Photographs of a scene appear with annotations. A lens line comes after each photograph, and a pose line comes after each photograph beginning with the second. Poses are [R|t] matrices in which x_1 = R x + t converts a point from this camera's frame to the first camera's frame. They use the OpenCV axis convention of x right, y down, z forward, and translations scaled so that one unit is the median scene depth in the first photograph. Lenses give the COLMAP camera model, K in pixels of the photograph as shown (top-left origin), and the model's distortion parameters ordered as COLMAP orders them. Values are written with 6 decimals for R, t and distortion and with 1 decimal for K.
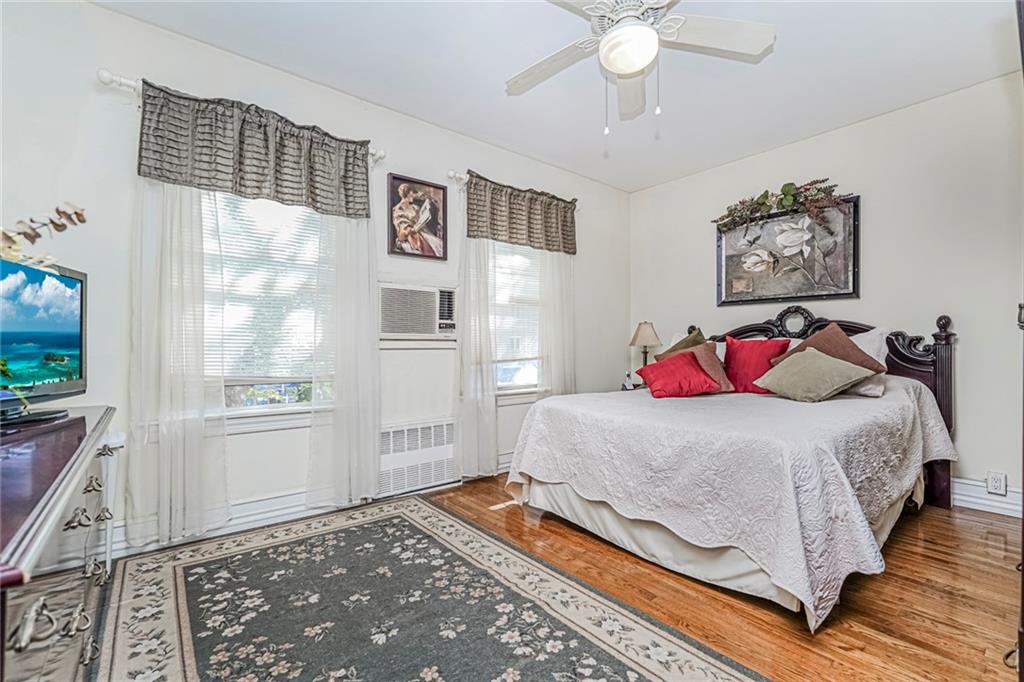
lens RADIAL K [[456.7, 0, 511.5], [0, 456.7, 342.7], [0, 0, 1]] dist [-0.002011, -0.000057]
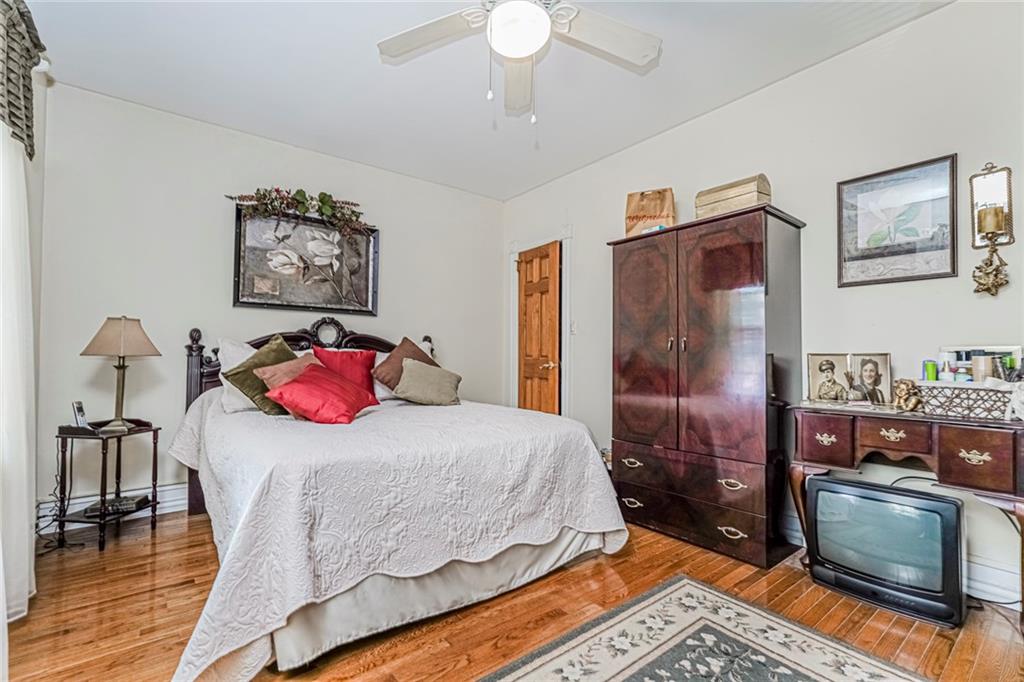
lens RADIAL K [[456.7, 0, 511.6], [0, 456.7, 344.8], [0, 0, 1]] dist [-0.002011, -0.000057]
pose [[0.017413, 0.028274, 0.999449, -0.366570], [-0.009867, 0.999556, -0.028105, 0.004389], [-0.999800, -0.009372, 0.017684, 0.572977]]
